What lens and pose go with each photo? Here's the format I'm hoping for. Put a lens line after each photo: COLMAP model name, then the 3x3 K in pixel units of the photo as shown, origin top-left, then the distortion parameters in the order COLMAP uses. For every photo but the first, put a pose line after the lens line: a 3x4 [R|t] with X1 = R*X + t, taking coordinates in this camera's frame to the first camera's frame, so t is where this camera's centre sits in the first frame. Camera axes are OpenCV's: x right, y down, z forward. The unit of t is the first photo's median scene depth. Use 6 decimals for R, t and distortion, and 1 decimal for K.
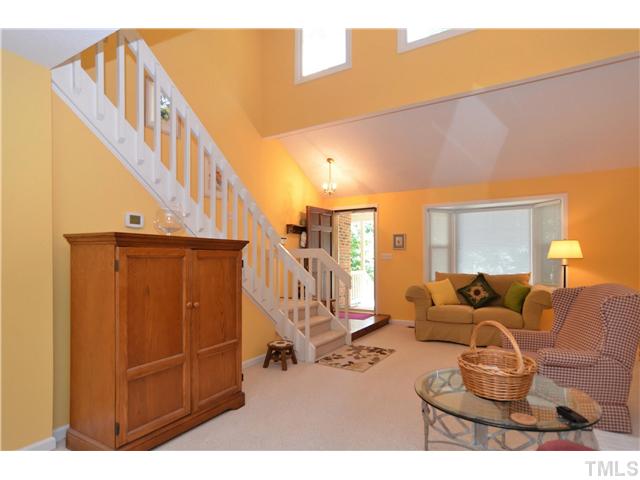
lens RADIAL K [[350.4, 0, 316.6], [0, 350.4, 244.1], [0, 0, 1]] dist [-0.000644, 0.000123]
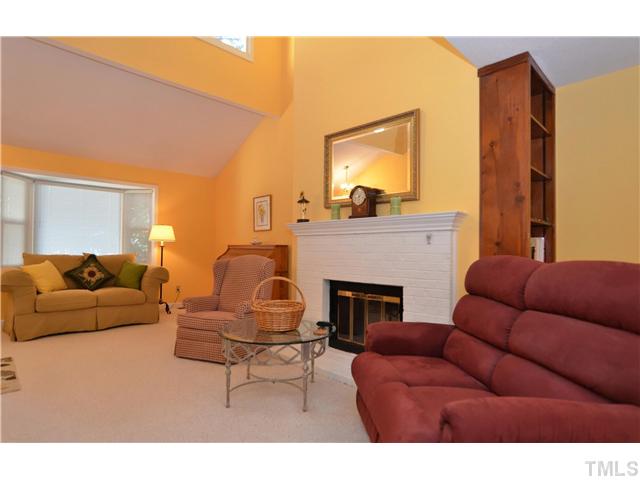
lens RADIAL K [[350.4, 0, 316.6], [0, 350.4, 244.1], [0, 0, 1]] dist [-0.000644, 0.000123]
pose [[0.243190, 0.012547, 0.969898, -0.312384], [-0.062744, 0.998026, 0.002821, 0.015407], [-0.967947, -0.061541, 0.243497, 0.175815]]
